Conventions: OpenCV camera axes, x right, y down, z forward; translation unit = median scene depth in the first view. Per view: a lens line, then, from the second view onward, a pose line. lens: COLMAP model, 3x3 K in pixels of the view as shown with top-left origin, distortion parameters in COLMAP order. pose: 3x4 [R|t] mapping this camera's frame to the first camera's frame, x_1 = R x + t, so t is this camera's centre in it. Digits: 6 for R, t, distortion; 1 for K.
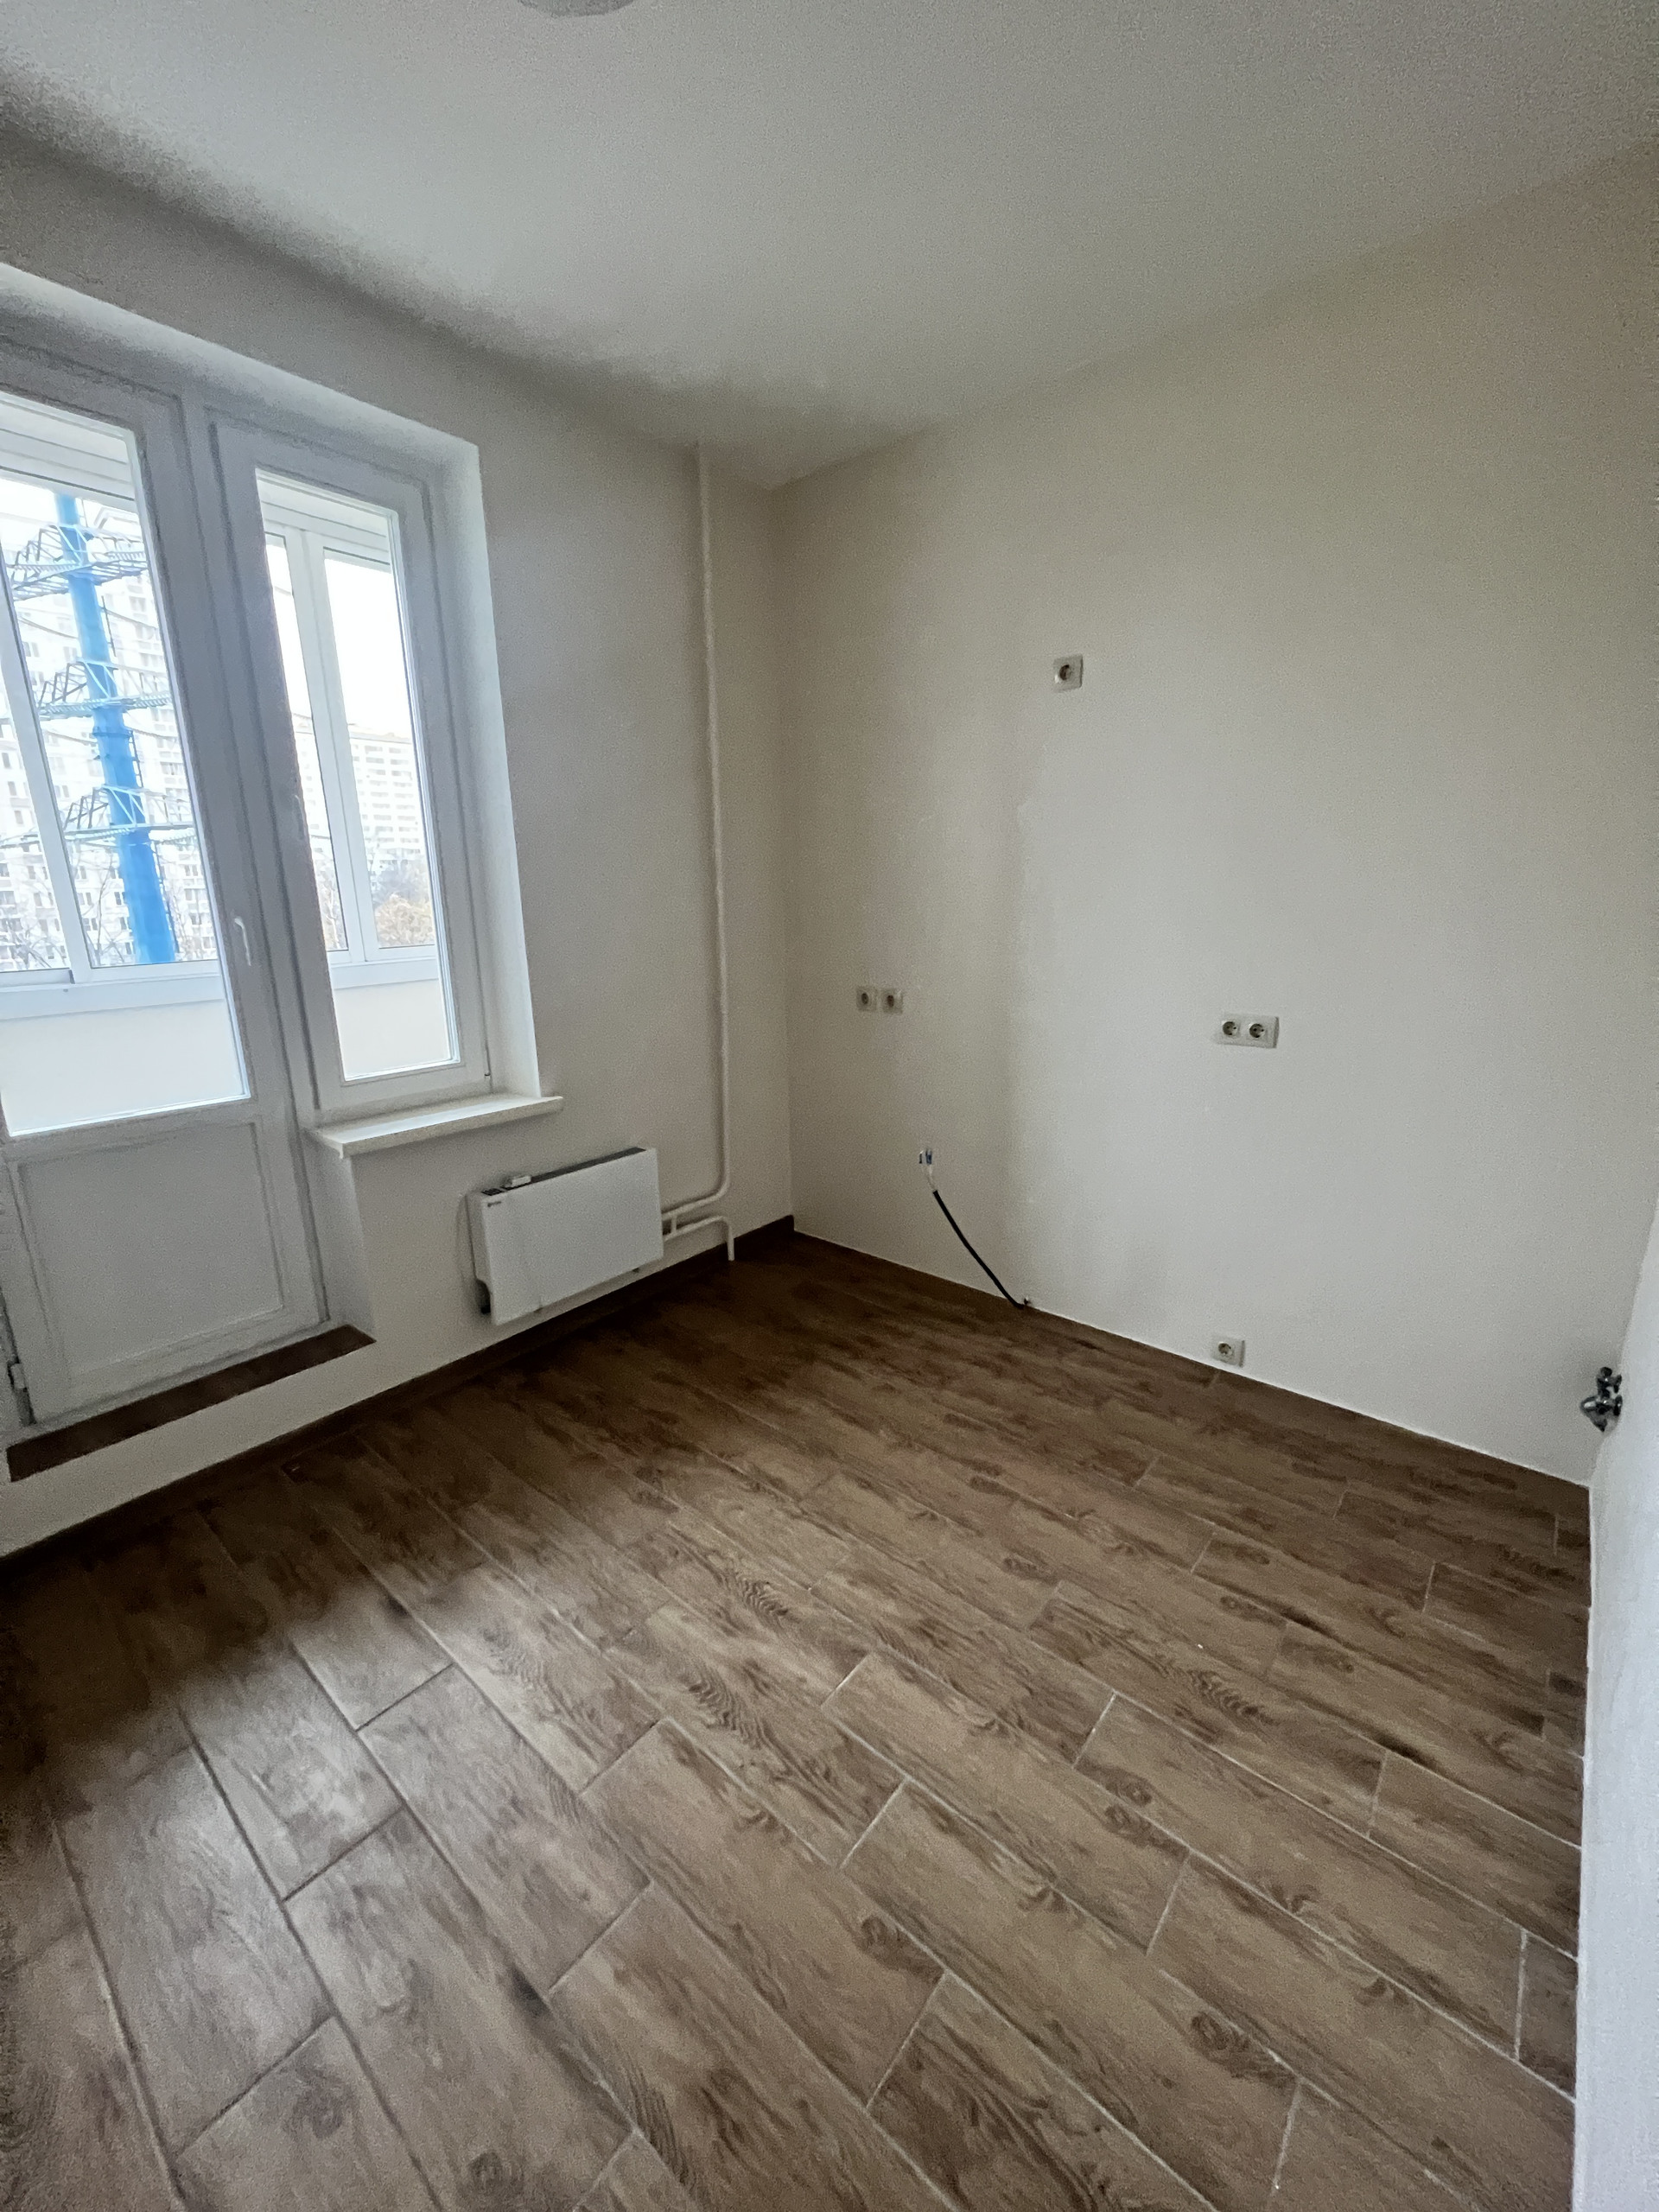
lens RADIAL K [[880.0, 0, 830.1], [0, 880.0, 1100.1], [0, 0, 1]] dist [0.000595, 0.000054]
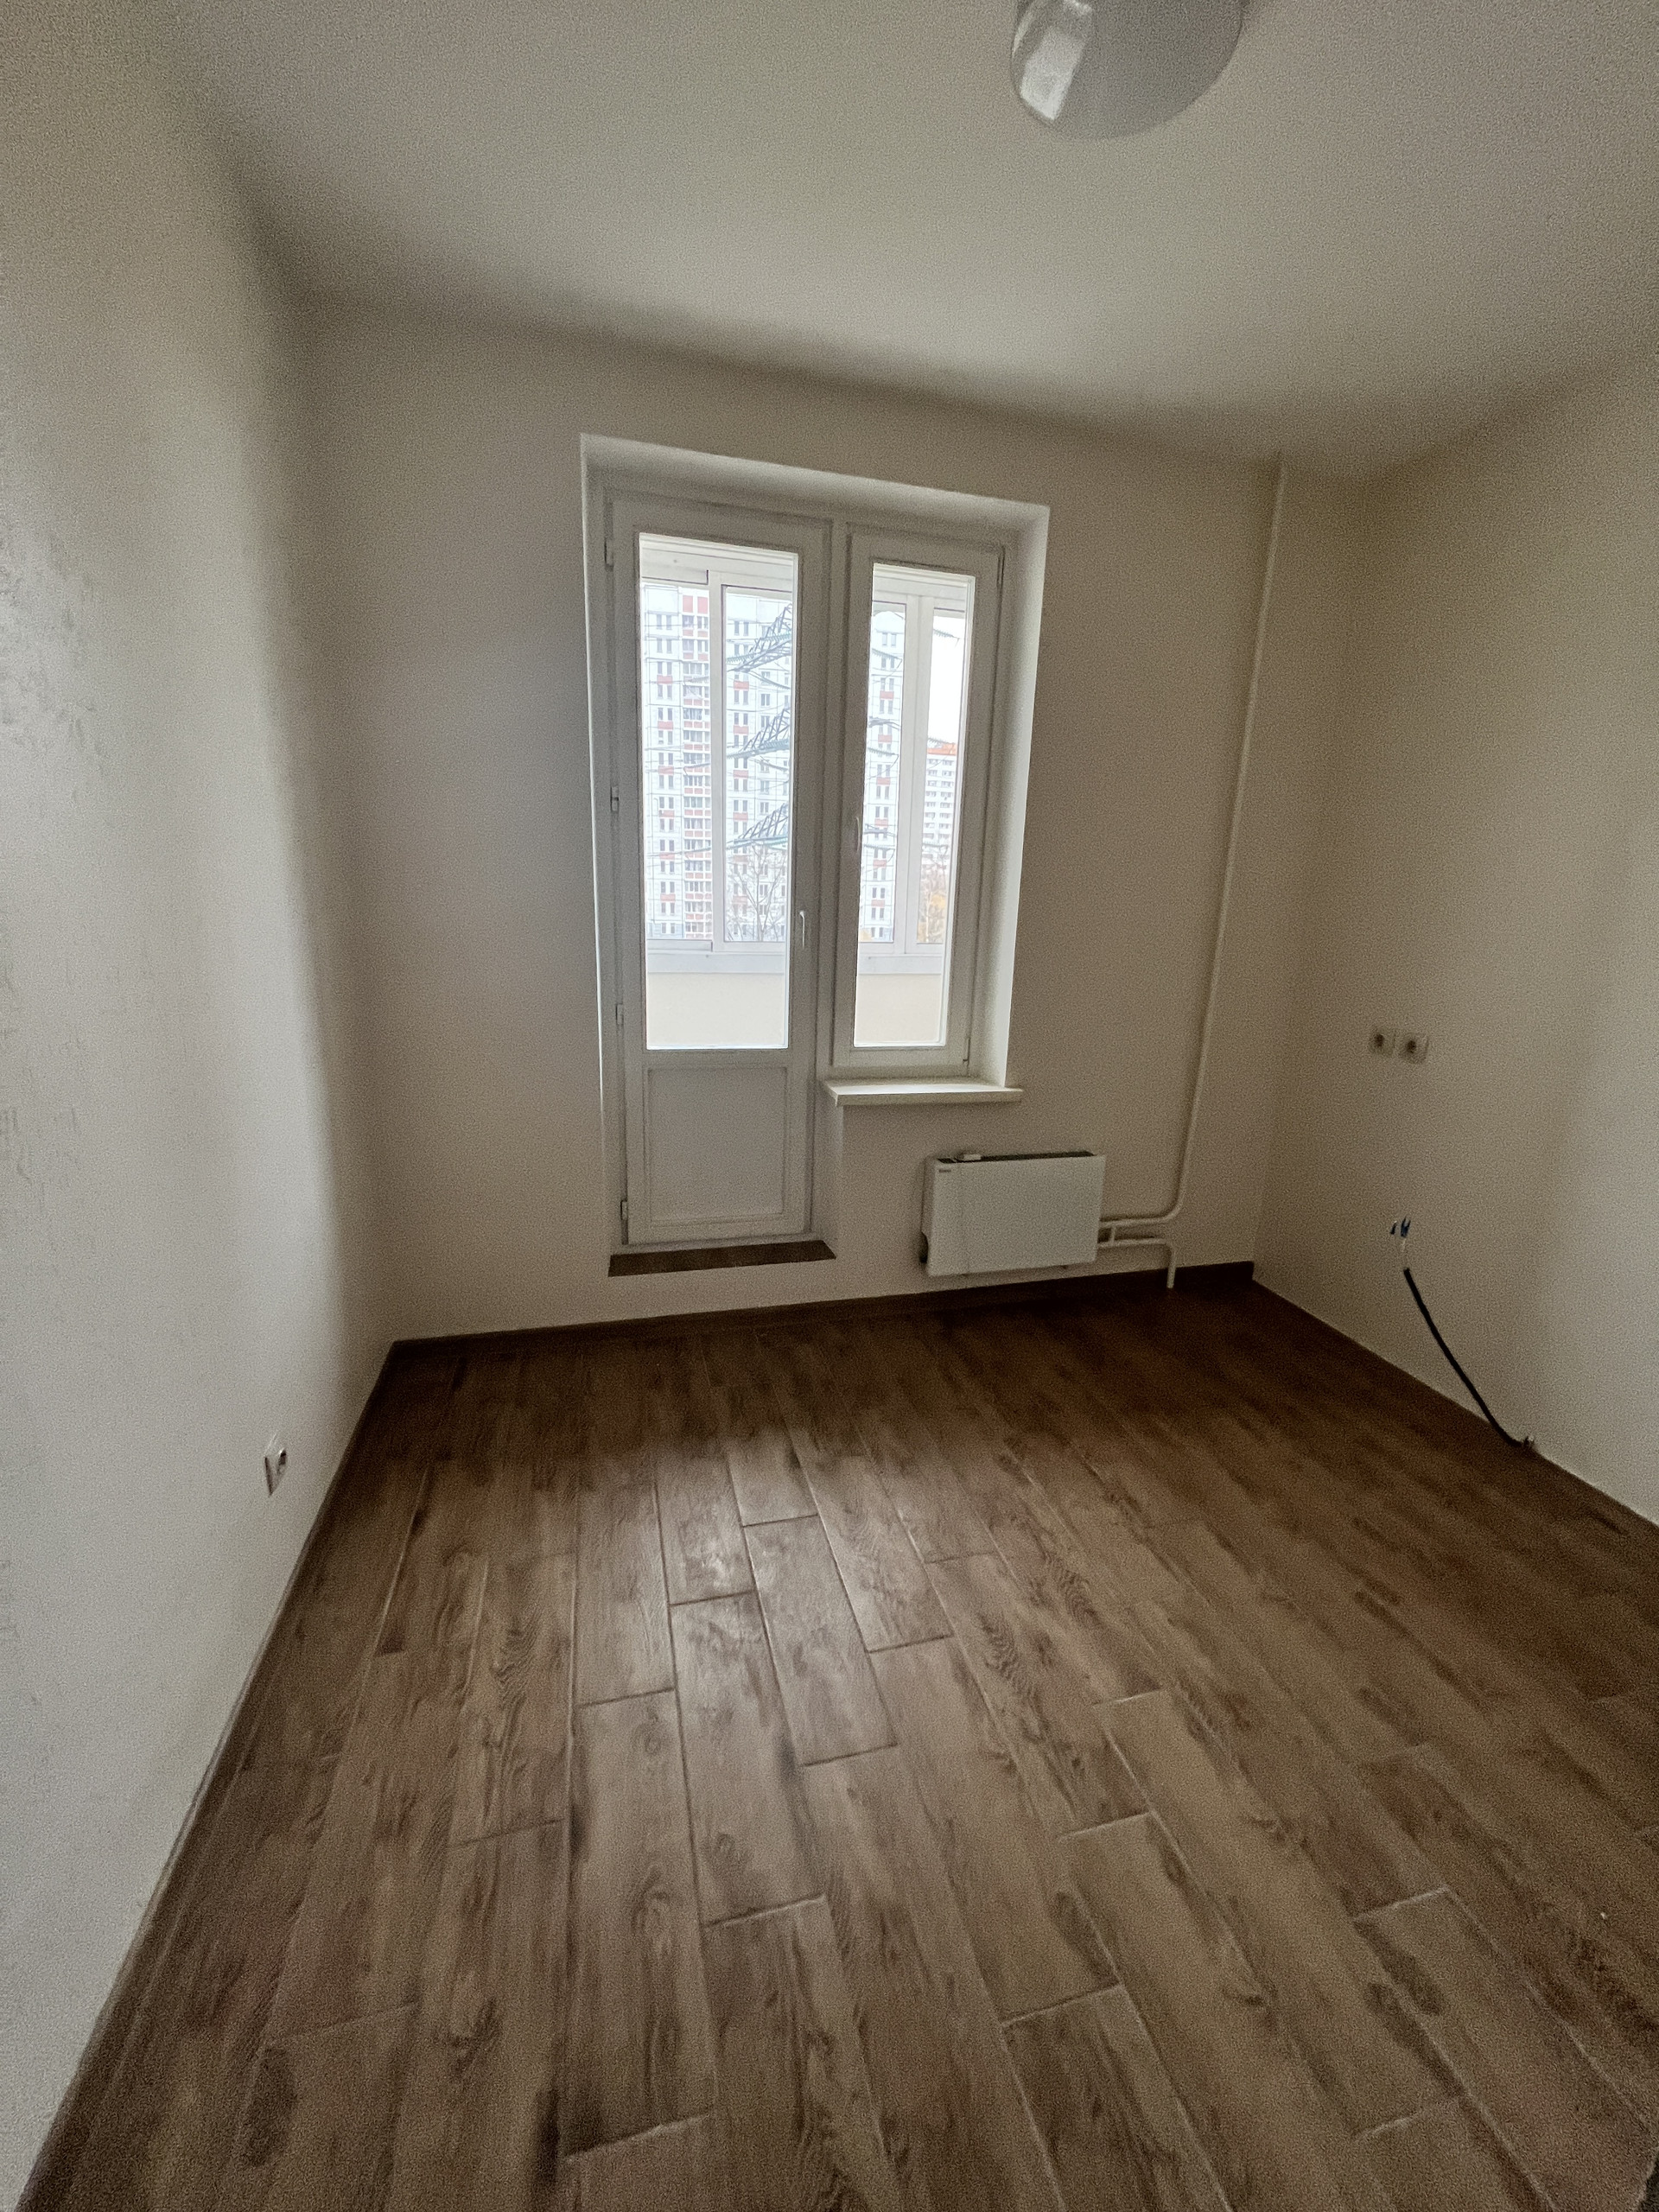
lens RADIAL K [[880.0, 0, 832.7], [0, 880.0, 1101.0], [0, 0, 1]] dist [0.000595, 0.000054]
pose [[0.815103, 0.173565, -0.552704, 0.148877], [-0.178911, 0.982845, 0.044792, 0.004457], [0.550997, 0.062375, 0.832173, -0.050967]]
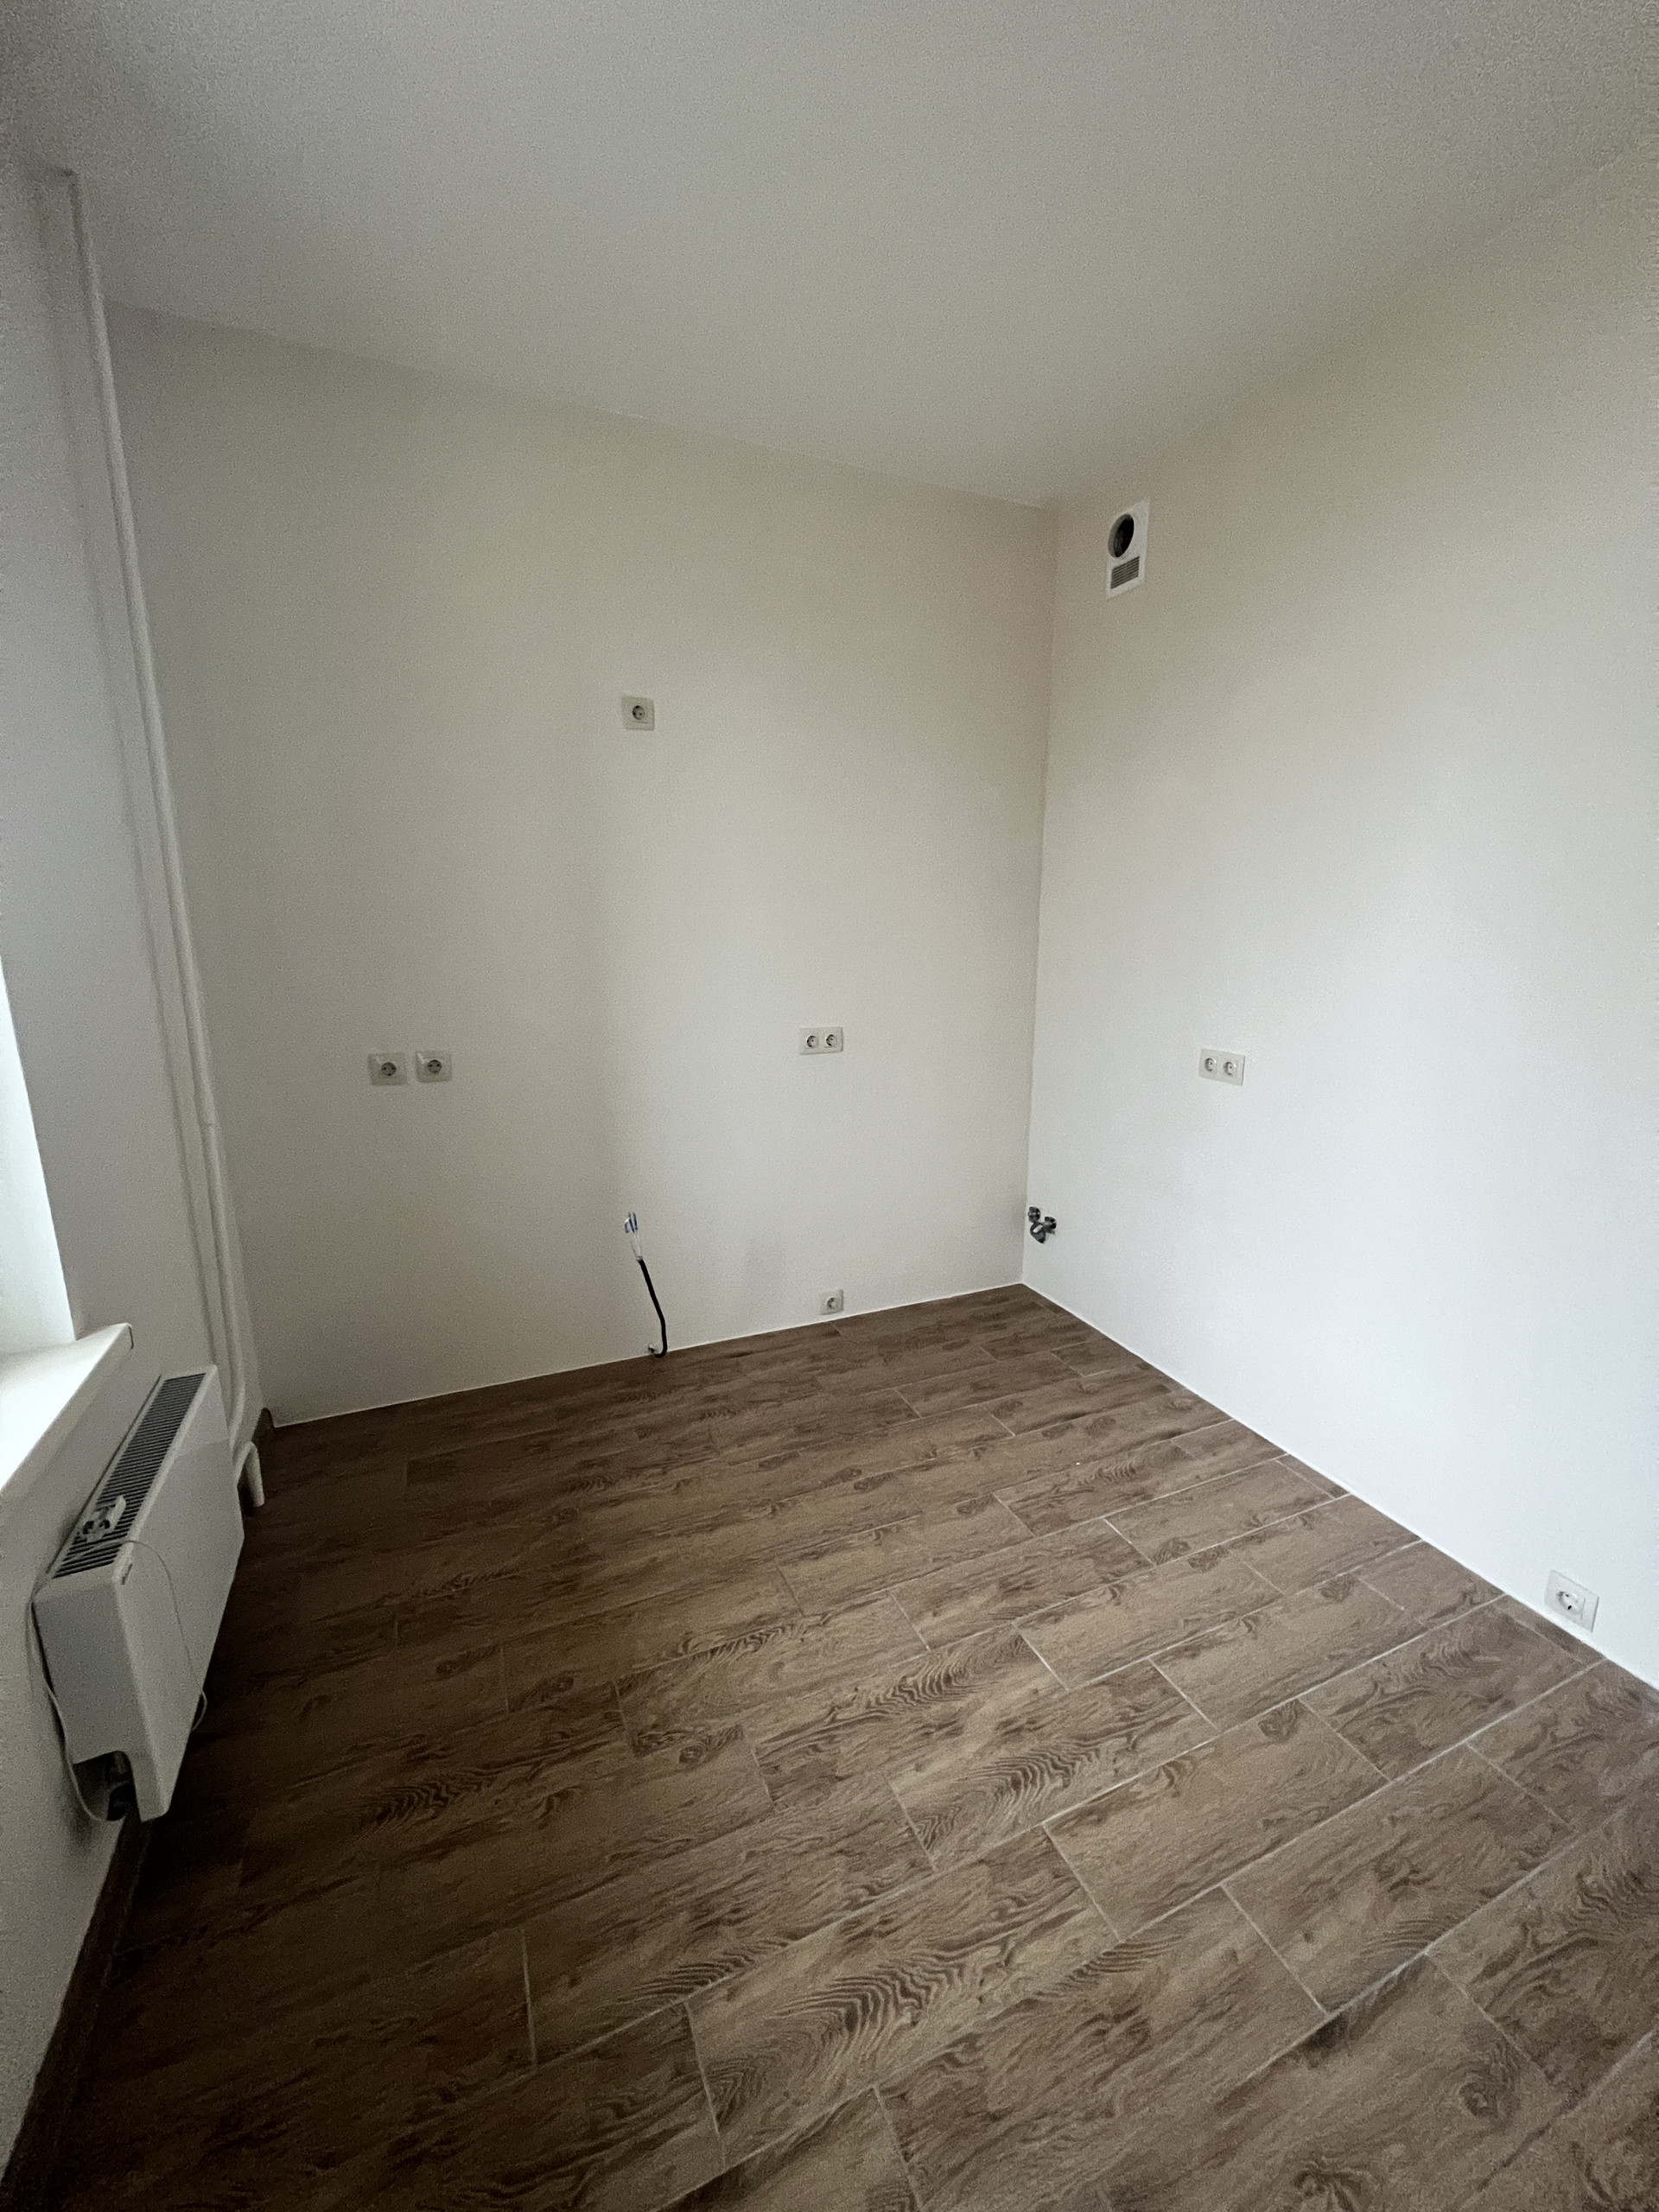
lens RADIAL K [[880.0, 0, 831.6], [0, 880.0, 1102.5], [0, 0, 1]] dist [0.000595, 0.000054]
pose [[0.440277, -0.172949, 0.881048, -0.765304], [0.206040, 0.974548, 0.088341, -0.125335], [-0.873901, 0.142637, 0.464705, 0.524261]]
